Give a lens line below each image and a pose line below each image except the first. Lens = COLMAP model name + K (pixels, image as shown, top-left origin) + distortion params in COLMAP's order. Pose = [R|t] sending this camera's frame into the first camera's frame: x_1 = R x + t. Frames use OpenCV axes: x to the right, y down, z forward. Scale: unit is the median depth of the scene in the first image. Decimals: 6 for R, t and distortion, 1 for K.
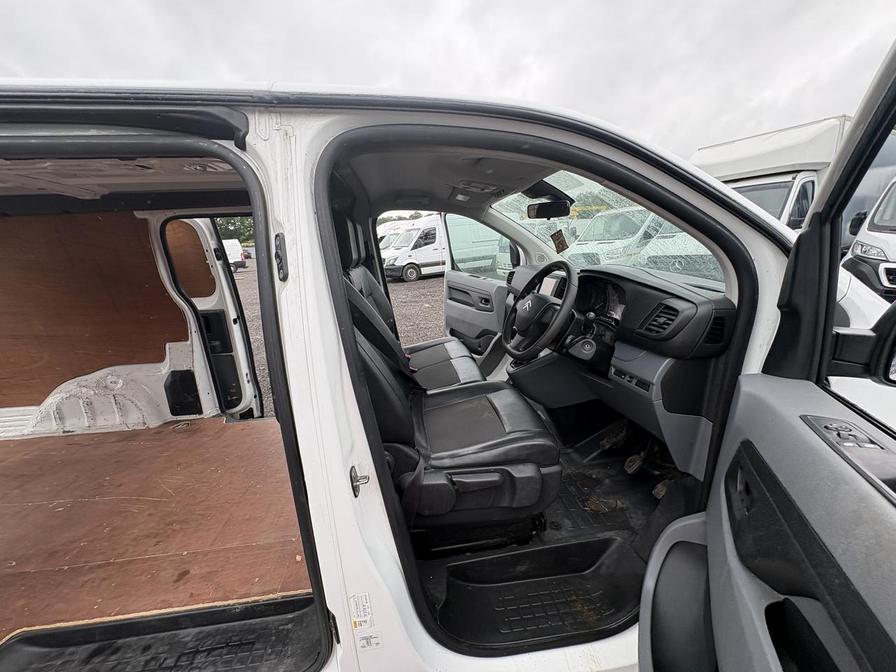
lens RADIAL K [[356.9, 0, 446.5], [0, 356.9, 335.9], [0, 0, 1]] dist [-0.000391, 0.000529]
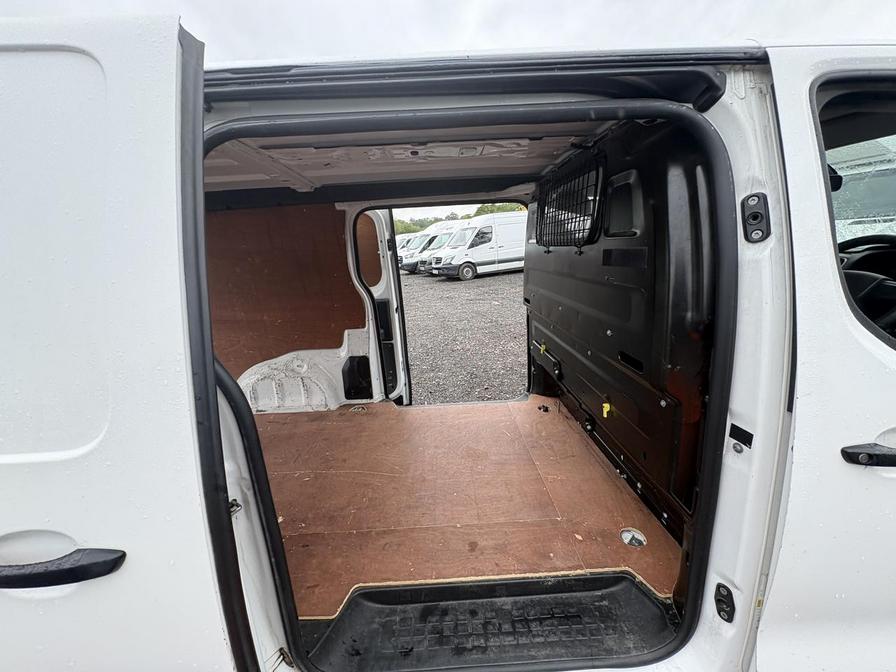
lens RADIAL K [[356.9, 0, 446.5], [0, 356.9, 335.9], [0, 0, 1]] dist [-0.000391, 0.000529]
pose [[0.995572, 0.011242, -0.093332, -0.397247], [-0.011449, 0.999933, -0.001679, 0.037439], [0.093307, 0.002740, 0.995634, -0.017279]]
